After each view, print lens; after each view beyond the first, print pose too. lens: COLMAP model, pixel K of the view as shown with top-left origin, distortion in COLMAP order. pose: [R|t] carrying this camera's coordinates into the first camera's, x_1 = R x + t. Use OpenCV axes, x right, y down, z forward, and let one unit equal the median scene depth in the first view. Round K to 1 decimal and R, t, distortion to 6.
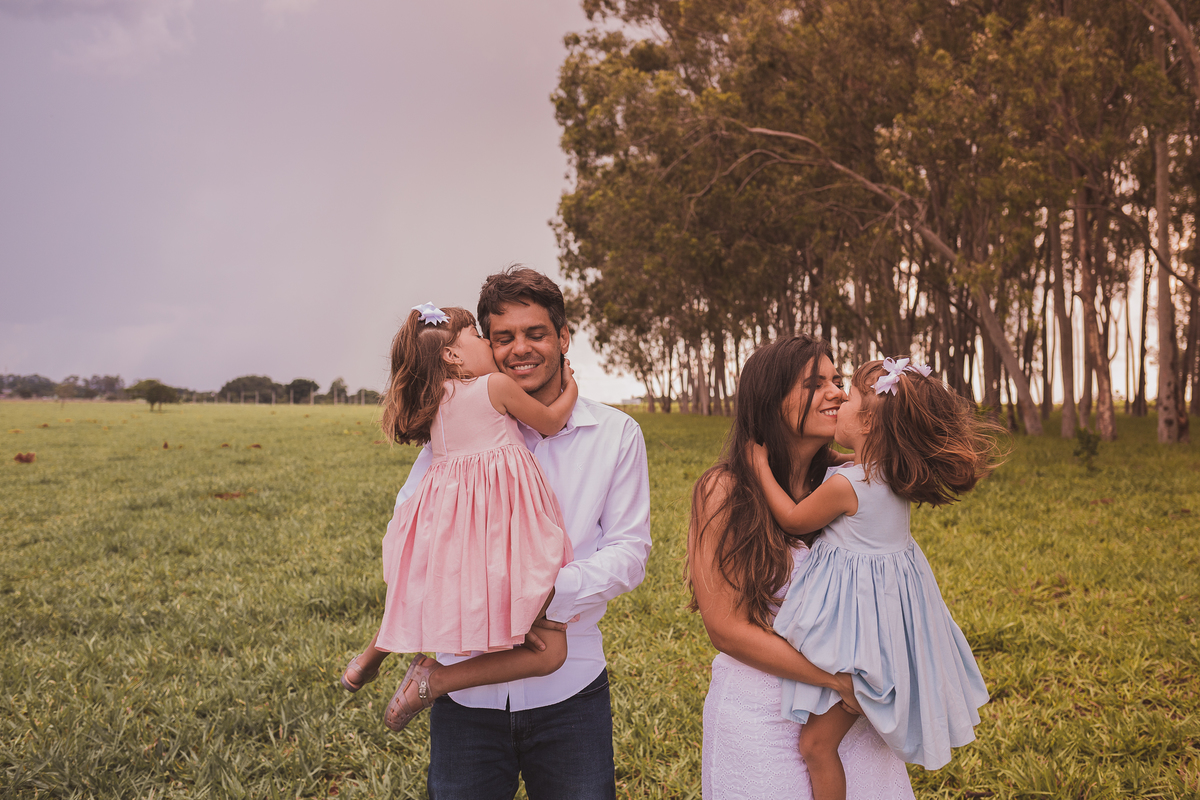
lens RADIAL K [[1209.2, 0, 583.8], [0, 1209.2, 401.3], [0, 0, 1]] dist [-0.106762, 0.087670]
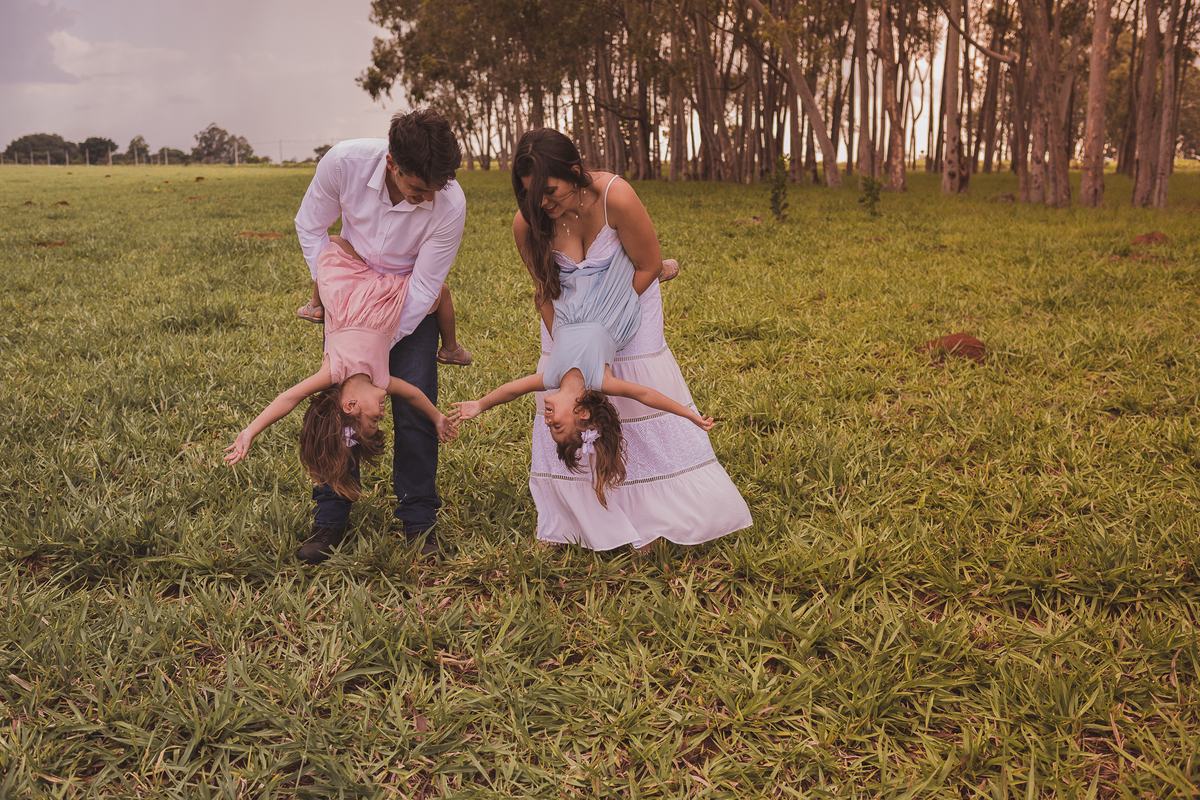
lens RADIAL K [[1216.2, 0, 632.0], [0, 1216.2, 399.9], [0, 0, 1]] dist [-0.077916, 0.033827]
pose [[0.982831, -0.033621, 0.181416, -0.002824], [-0.001925, 0.981335, 0.192298, 0.012830], [-0.184496, -0.189346, 0.964422, -0.087594]]
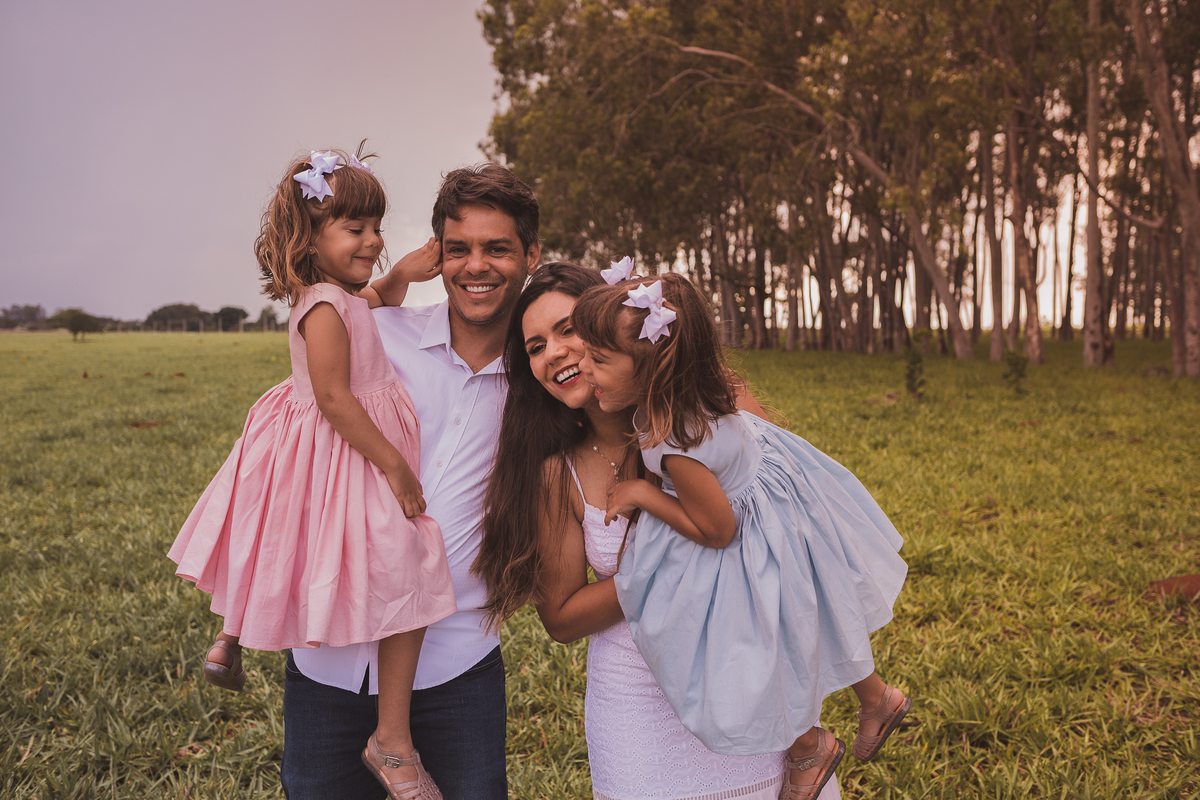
lens RADIAL K [[1205.6, 0, 594.5], [0, 1205.6, 436.5], [0, 0, 1]] dist [-0.107974, 0.095796]
pose [[0.998042, -0.009696, 0.061797, 0.006469], [0.004088, 0.995911, 0.090243, 0.002837], [-0.062419, -0.089813, 0.994001, 0.020900]]
